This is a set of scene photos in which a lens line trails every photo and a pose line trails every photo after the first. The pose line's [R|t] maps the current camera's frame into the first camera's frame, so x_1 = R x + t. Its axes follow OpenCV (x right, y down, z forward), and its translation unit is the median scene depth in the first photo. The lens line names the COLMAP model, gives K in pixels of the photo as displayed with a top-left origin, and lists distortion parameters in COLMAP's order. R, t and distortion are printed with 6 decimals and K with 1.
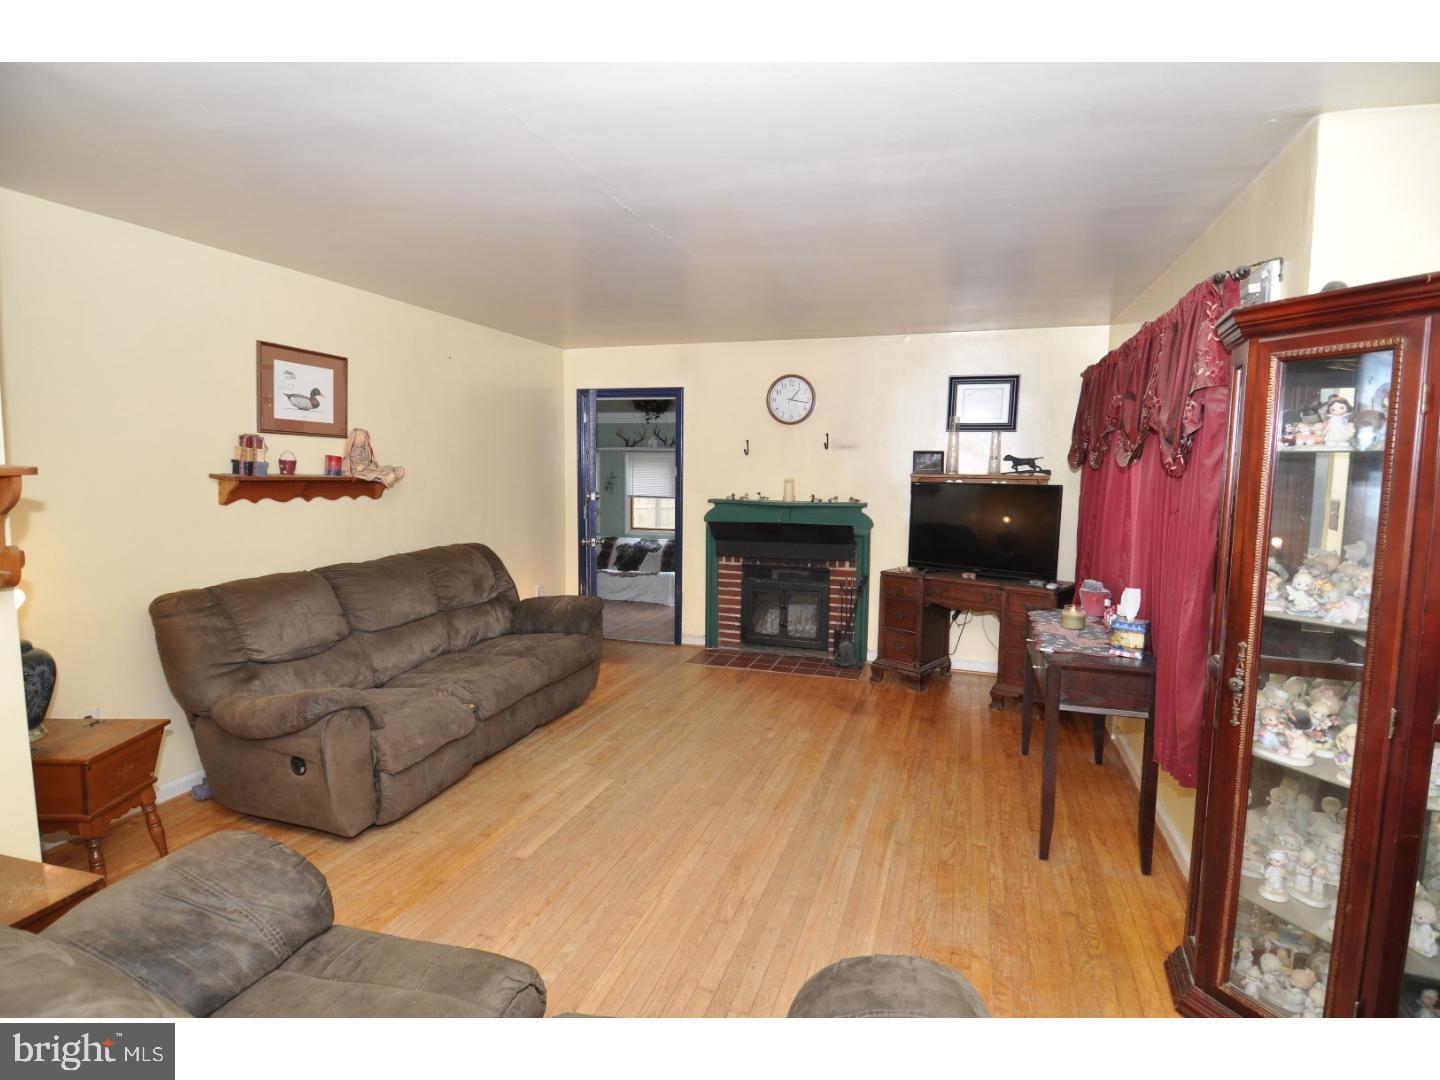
lens RADIAL K [[744.5, 0, 721.1], [0, 744.5, 546.0], [0, 0, 1]] dist [0.055251, -0.060015]
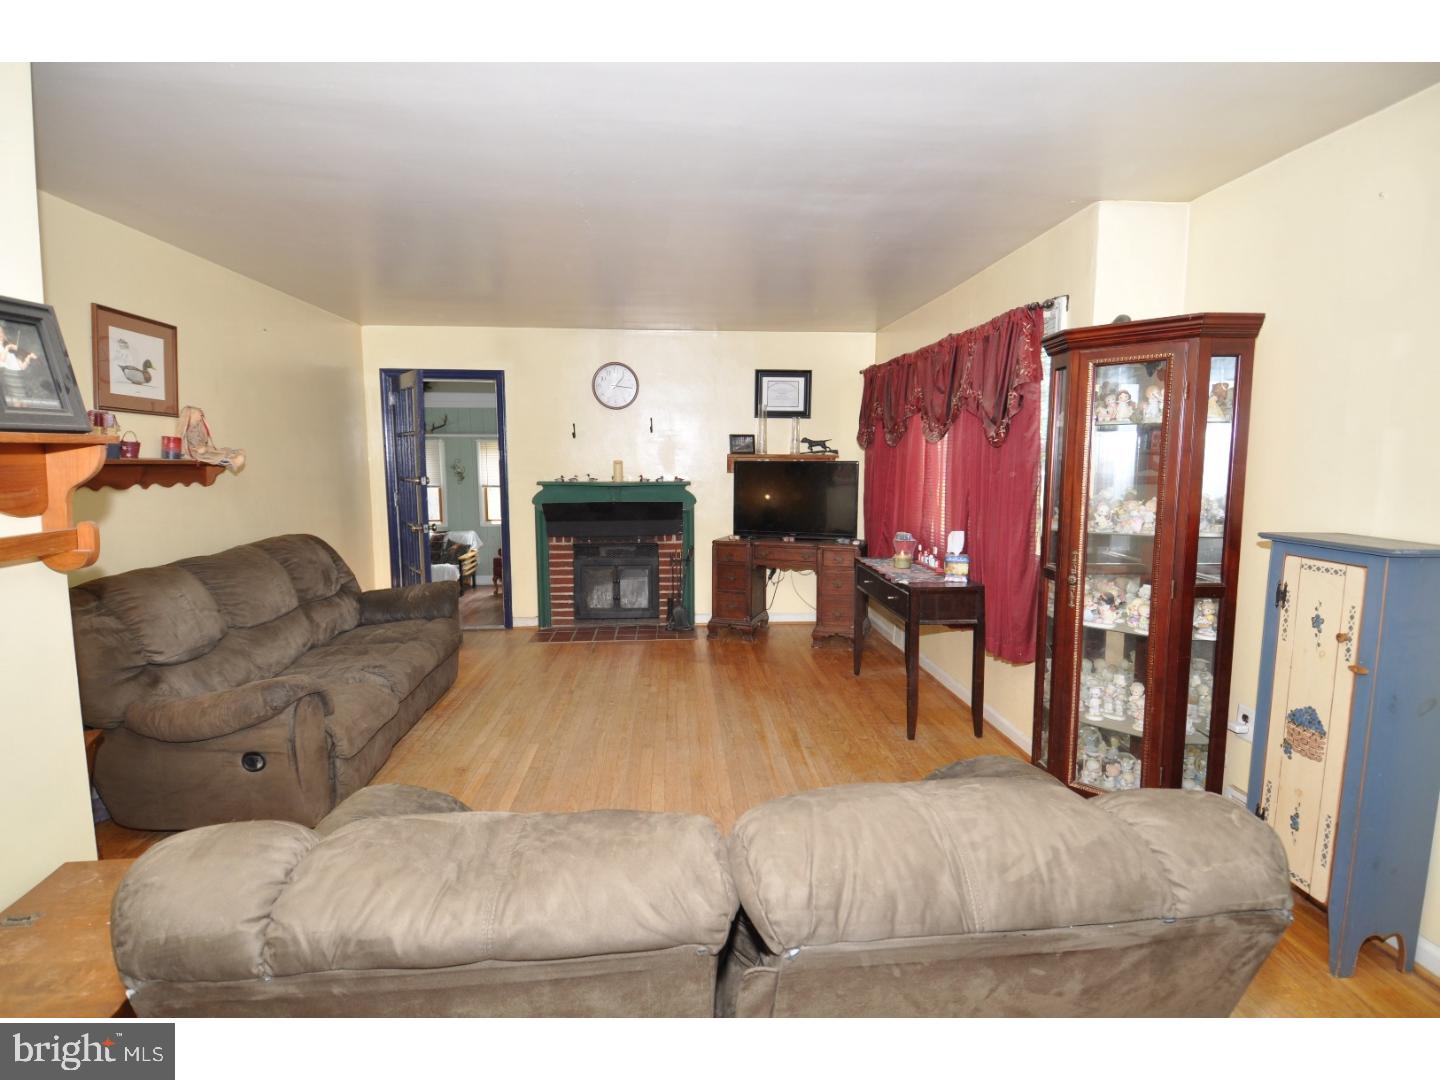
lens RADIAL K [[744.5, 0, 721.1], [0, 744.5, 546.0], [0, 0, 1]] dist [0.055251, -0.060015]
pose [[0.926046, -0.056333, 0.373184, -0.193841], [0.051584, 0.998410, 0.022708, 0.016711], [-0.373870, -0.001778, 0.927479, -0.049873]]
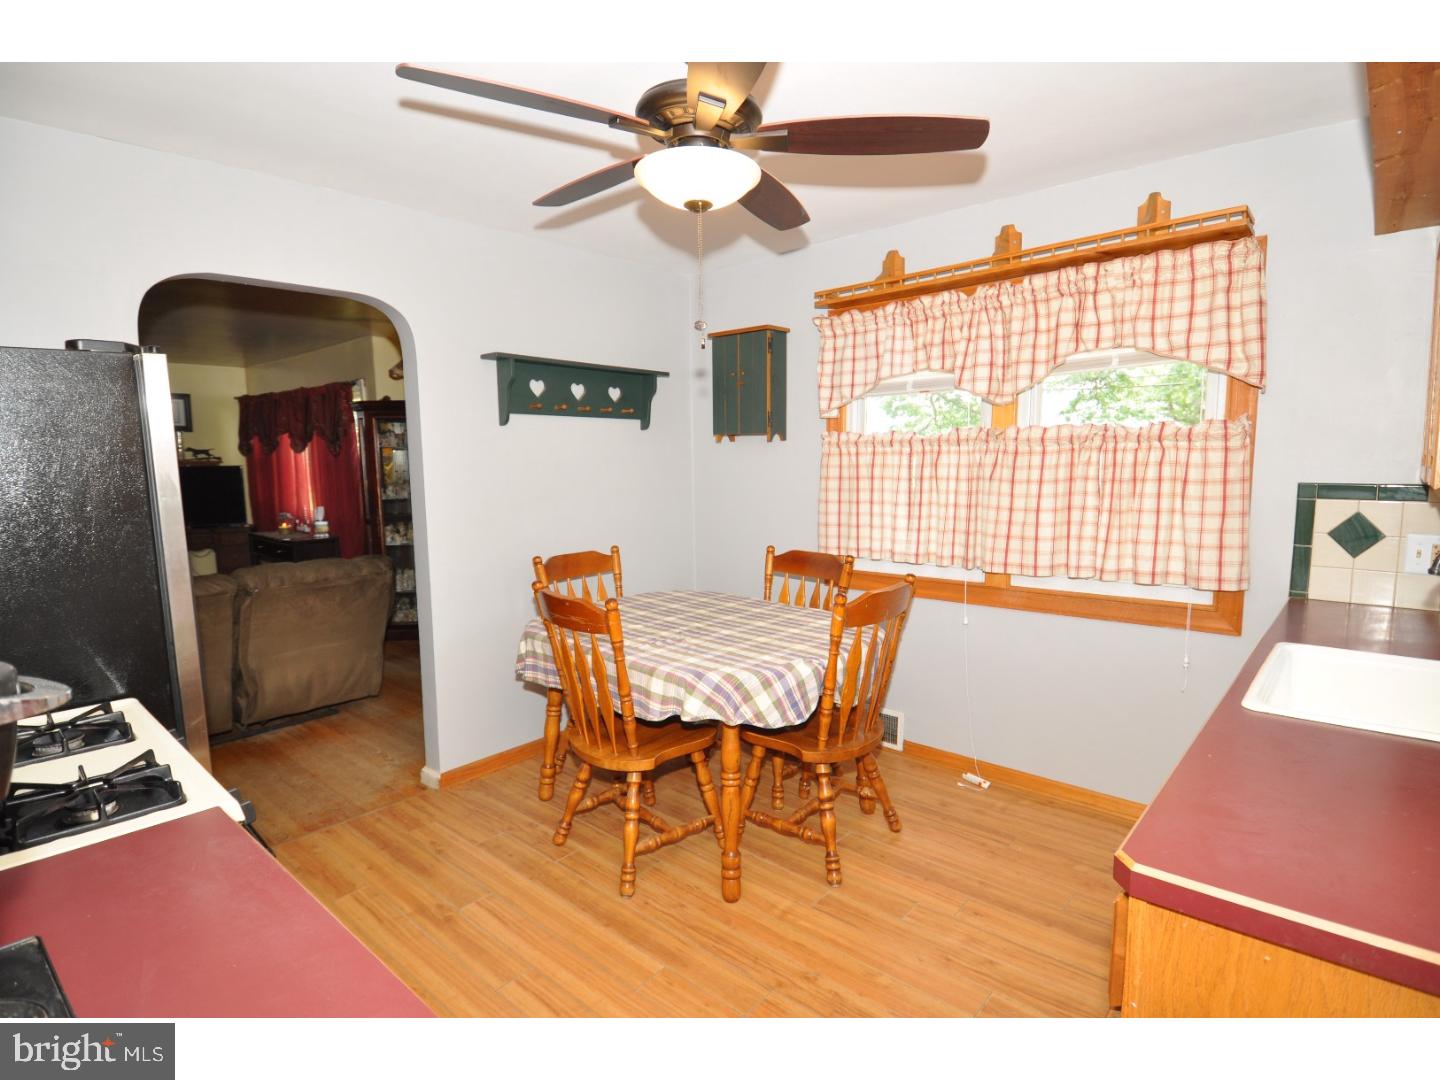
lens RADIAL K [[727.1, 0, 720.0], [0, 727.1, 540.0], [0, 0, 1]] dist [0.002547, -0.013103]
pose [[0.394475, -0.124934, 0.910374, -0.542071], [0.113960, 0.989718, 0.086442, 0.057053], [-0.911813, 0.069647, 0.404656, -0.540035]]
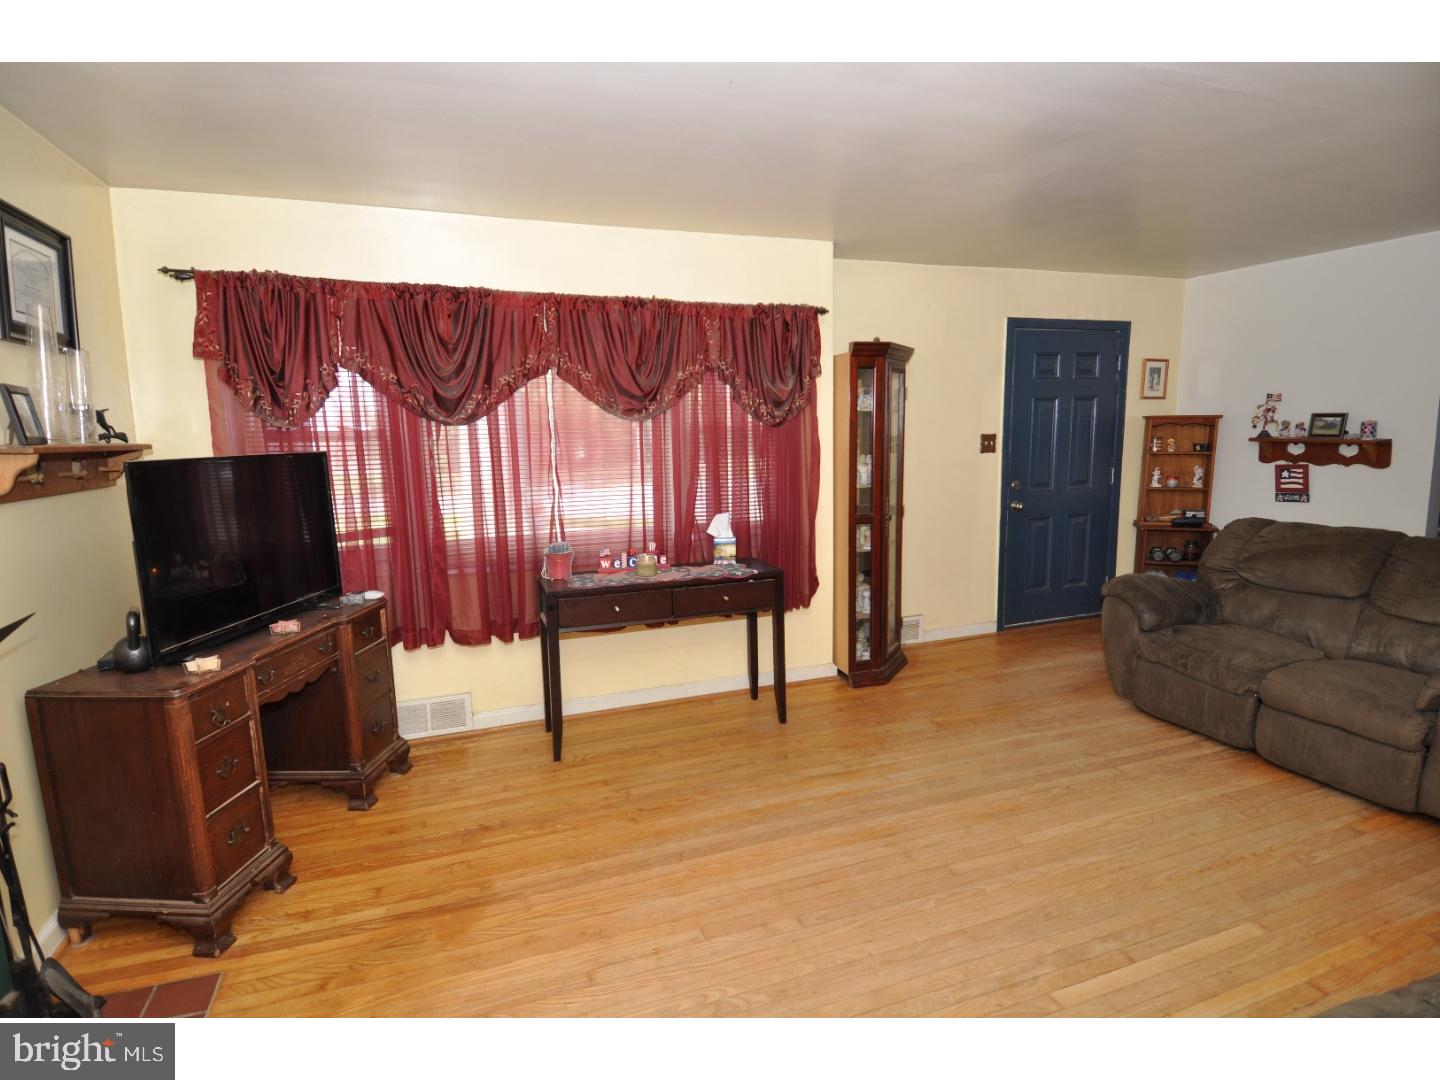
lens RADIAL K [[744.5, 0, 721.1], [0, 744.5, 546.0], [0, 0, 1]] dist [0.055251, -0.060015]
pose [[-0.631237, -0.118548, 0.766477, -0.251158], [0.092482, 0.969694, 0.226144, -0.099156], [-0.770057, 0.213636, -0.601143, 0.990428]]
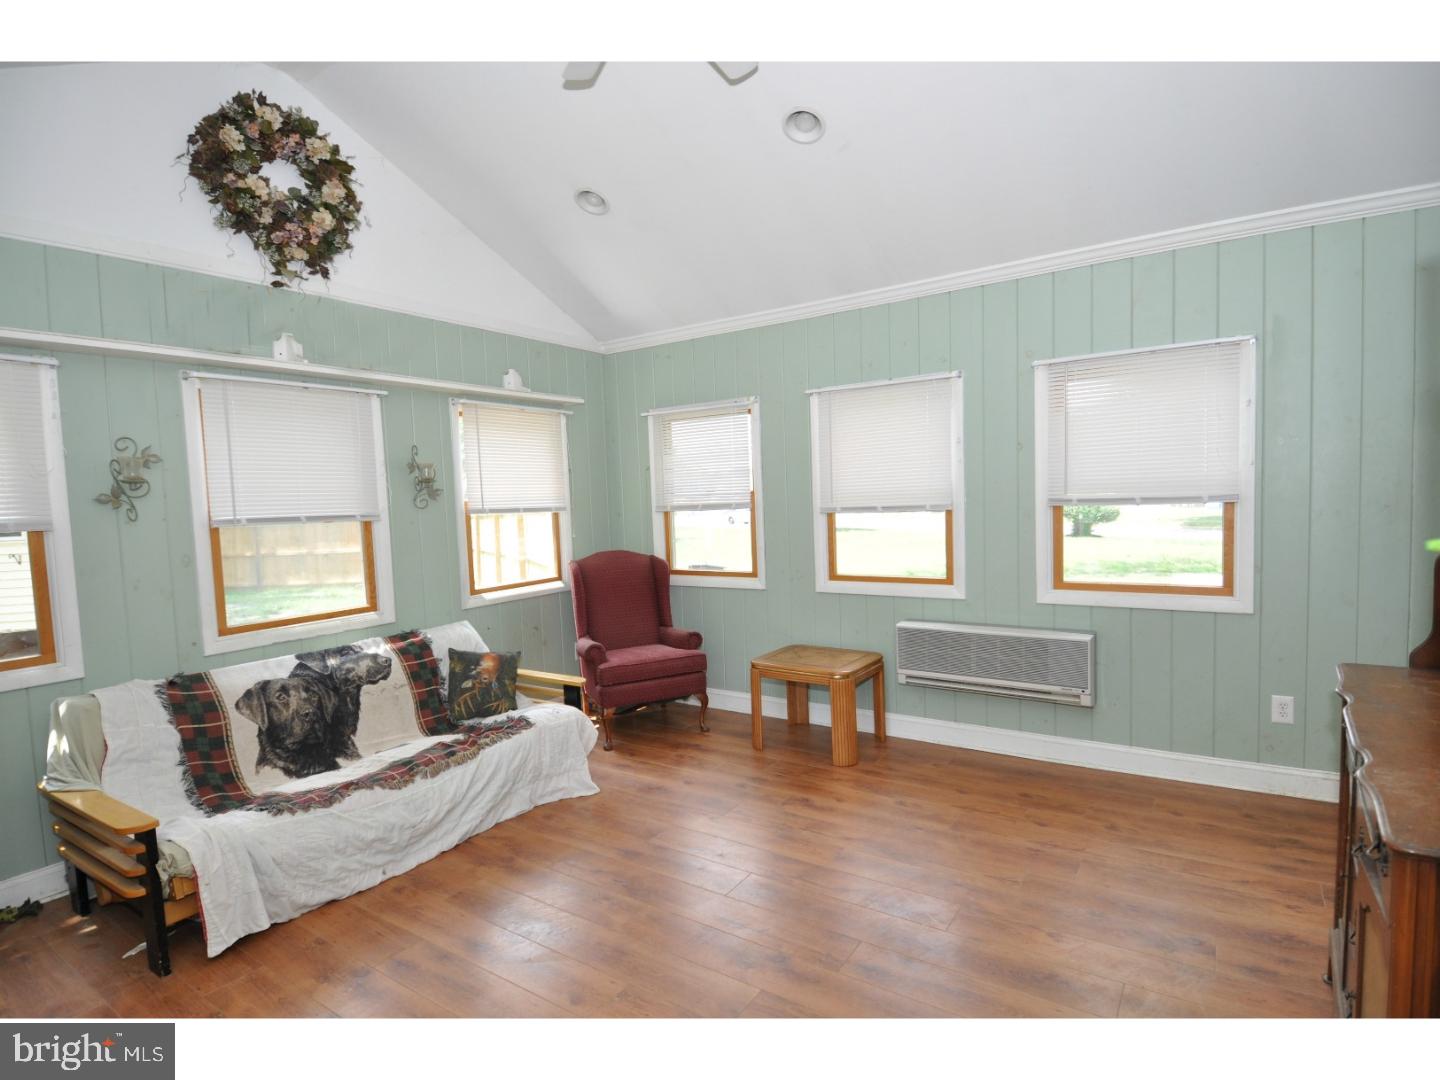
lens RADIAL K [[744.5, 0, 721.1], [0, 744.5, 546.0], [0, 0, 1]] dist [0.055251, -0.060015]
pose [[0.269386, -0.089427, 0.958871, -0.785040], [0.140425, 0.988685, 0.052757, -0.102598], [-0.952739, 0.120438, 0.278895, 1.615695]]
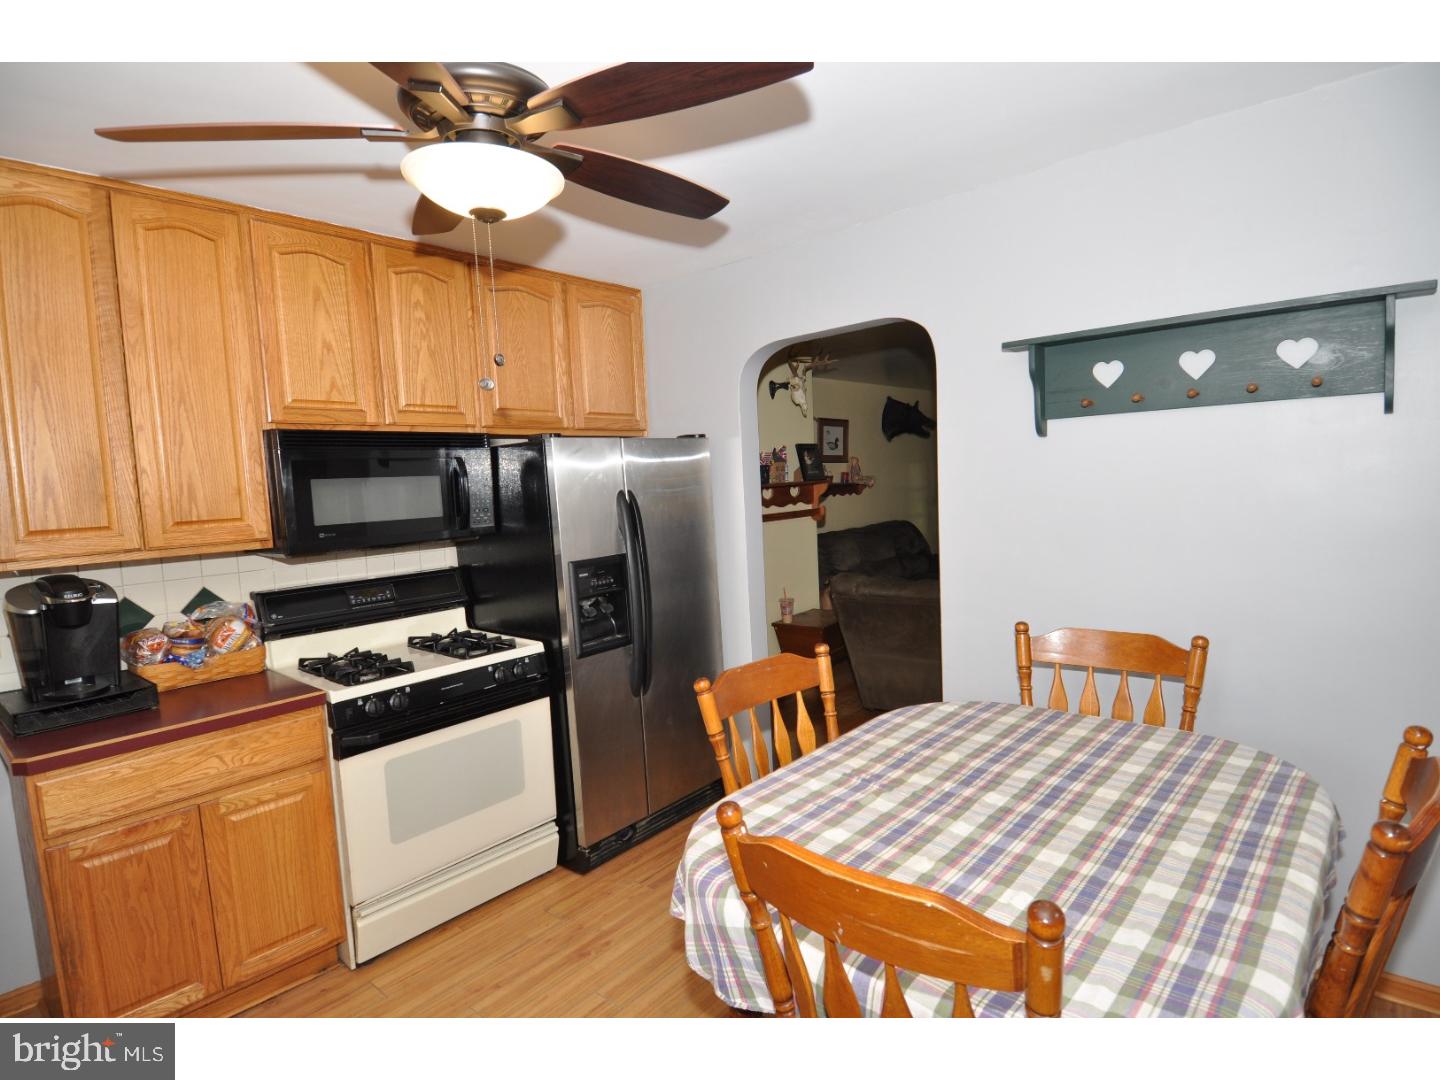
lens RADIAL K [[727.1, 0, 720.0], [0, 727.1, 540.0], [0, 0, 1]] dist [0.002547, -0.013103]
pose [[0.915125, -0.023404, -0.402491, -0.051396], [0.017171, 0.999670, -0.019088, 0.062222], [0.402805, 0.010557, 0.915225, -0.618904]]
